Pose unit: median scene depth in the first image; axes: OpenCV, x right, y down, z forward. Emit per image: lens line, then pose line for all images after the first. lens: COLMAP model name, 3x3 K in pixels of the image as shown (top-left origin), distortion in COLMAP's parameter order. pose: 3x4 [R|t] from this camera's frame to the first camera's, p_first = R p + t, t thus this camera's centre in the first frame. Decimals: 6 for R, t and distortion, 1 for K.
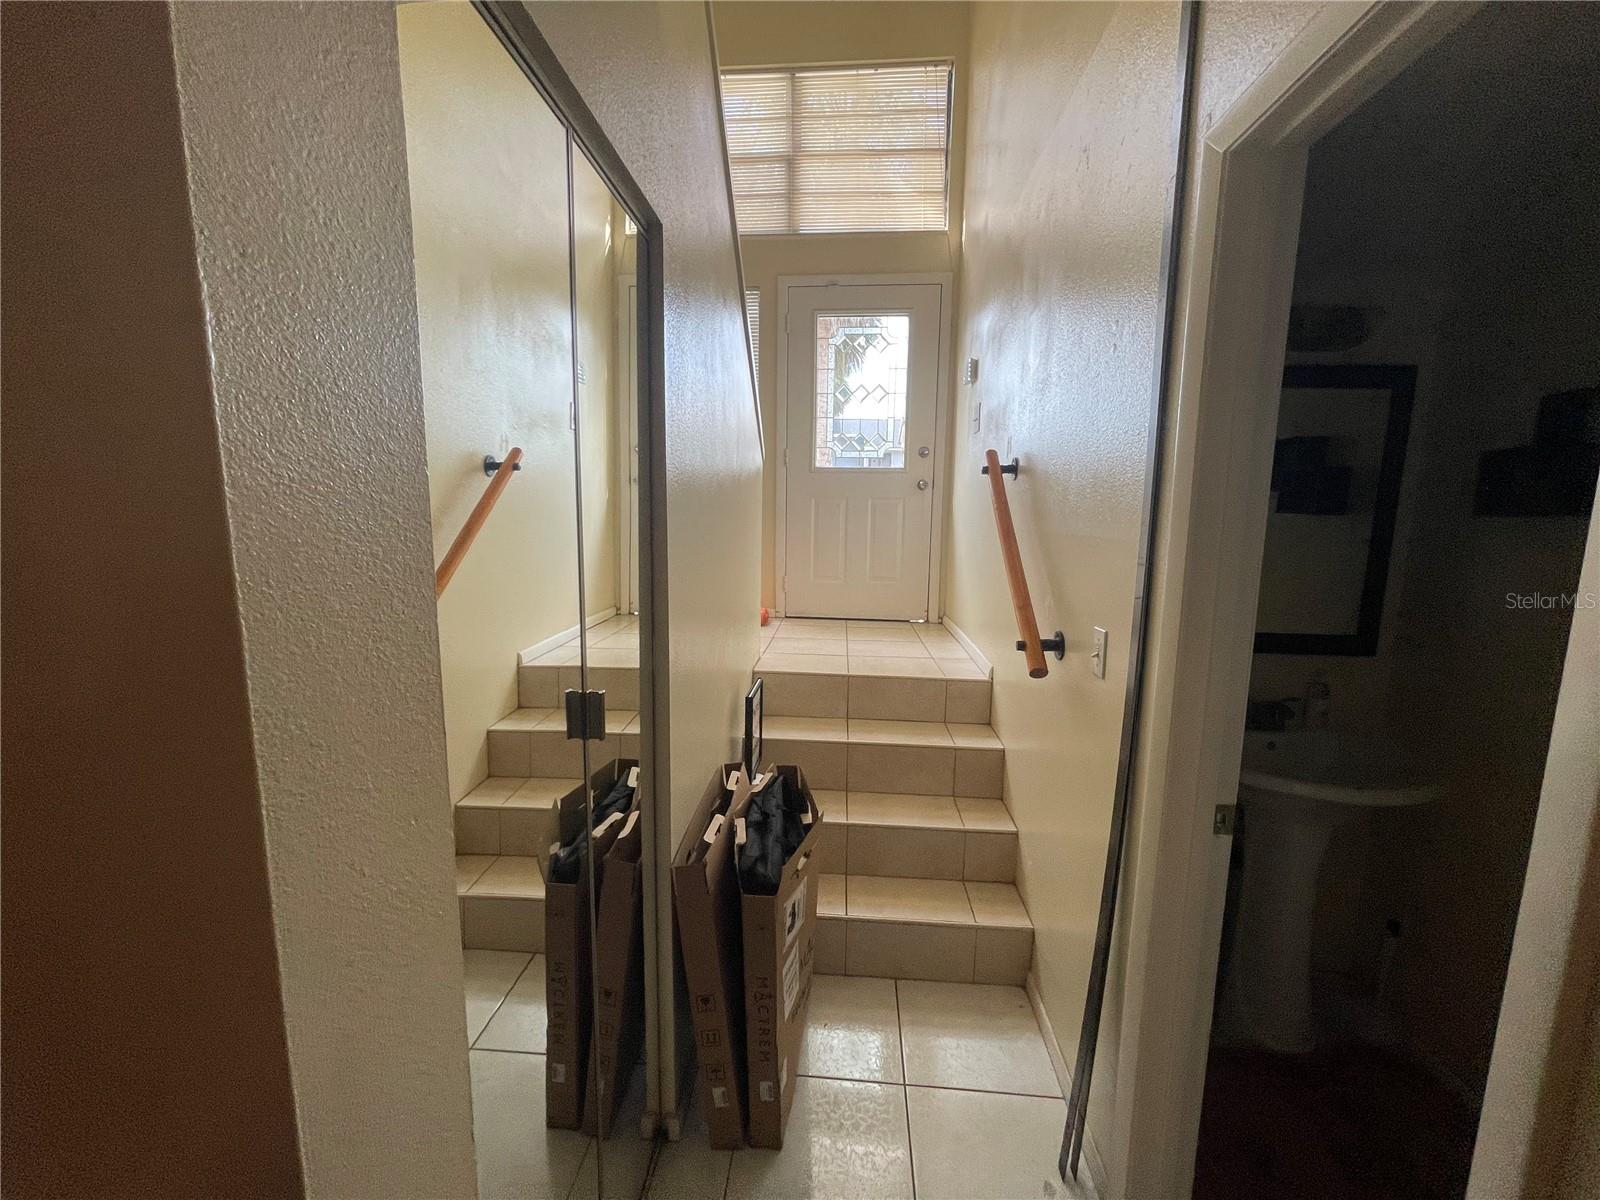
lens RADIAL K [[638.0, 0, 795.3], [0, 638.0, 596.8], [0, 0, 1]] dist [-0.002973, 0.000487]
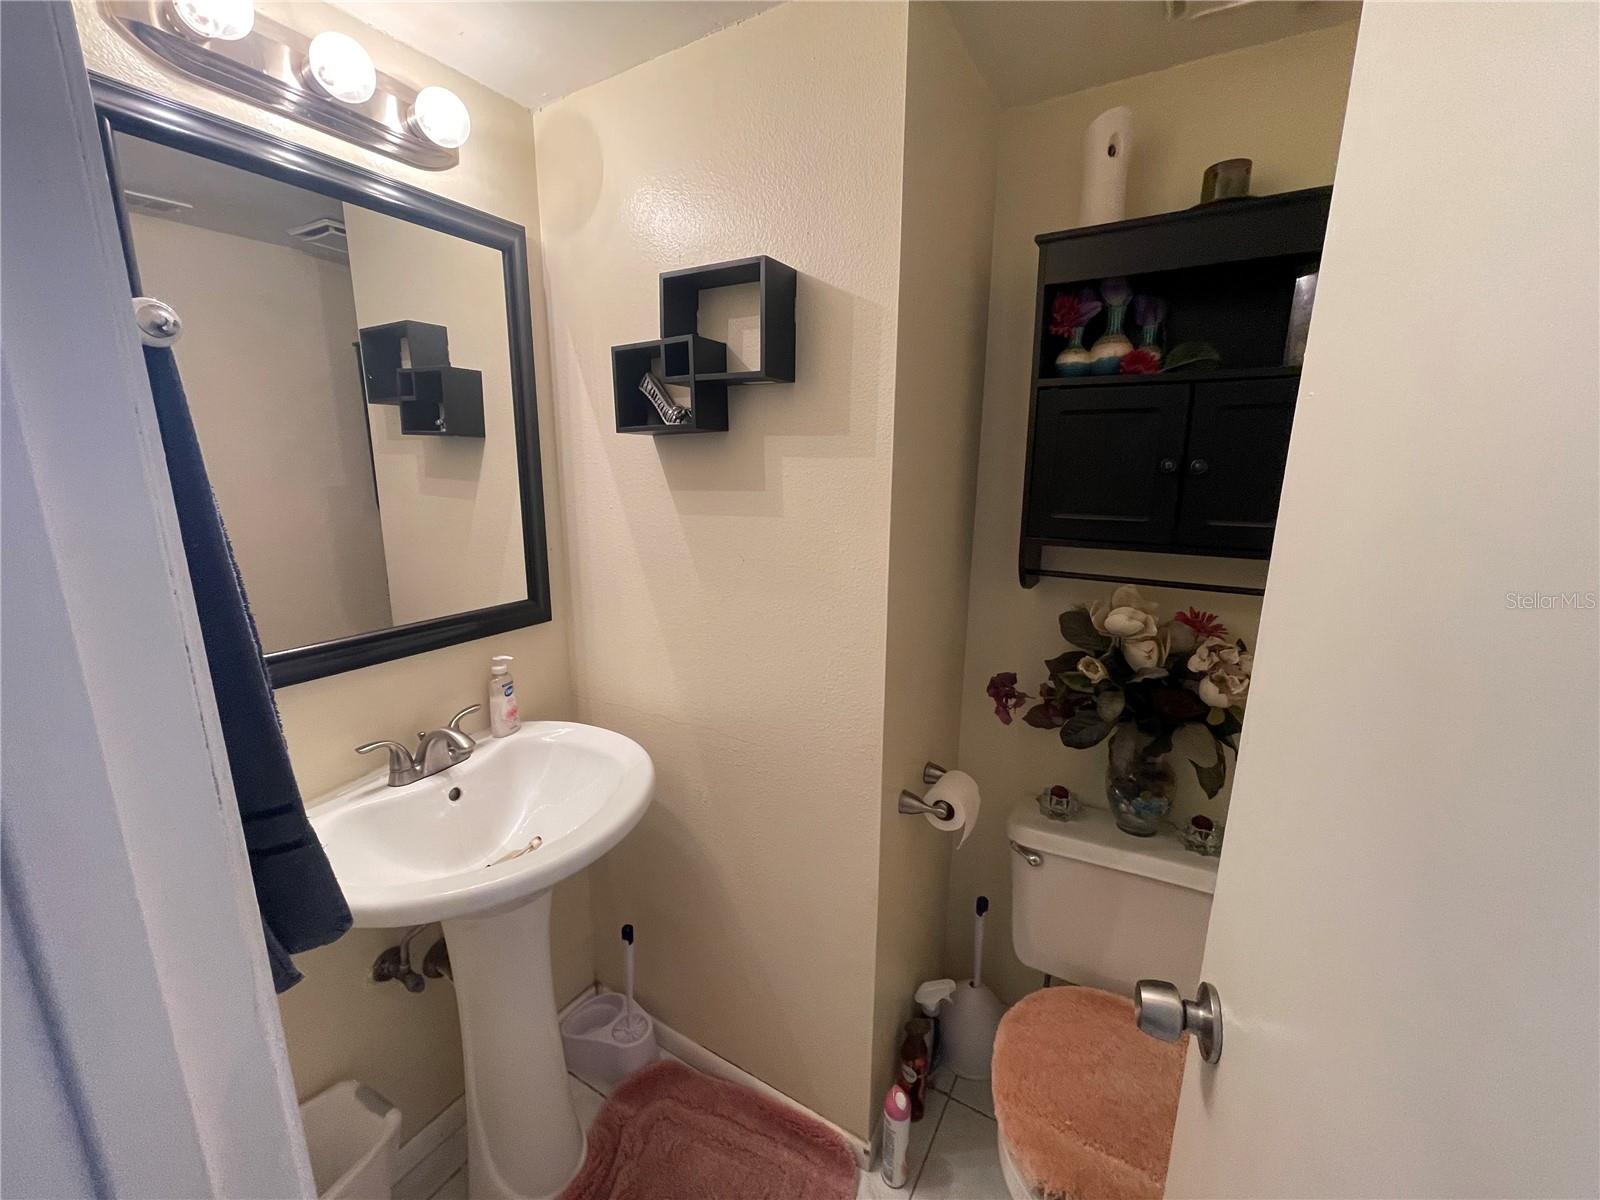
lens RADIAL K [[638.0, 0, 794.0], [0, 638.0, 600.4], [0, 0, 1]] dist [-0.002973, 0.000487]
pose [[0.431368, -0.203720, 0.878874, 0.370602], [0.118186, 0.978537, 0.168813, -0.030871], [-0.894401, 0.031050, 0.446186, 0.399056]]
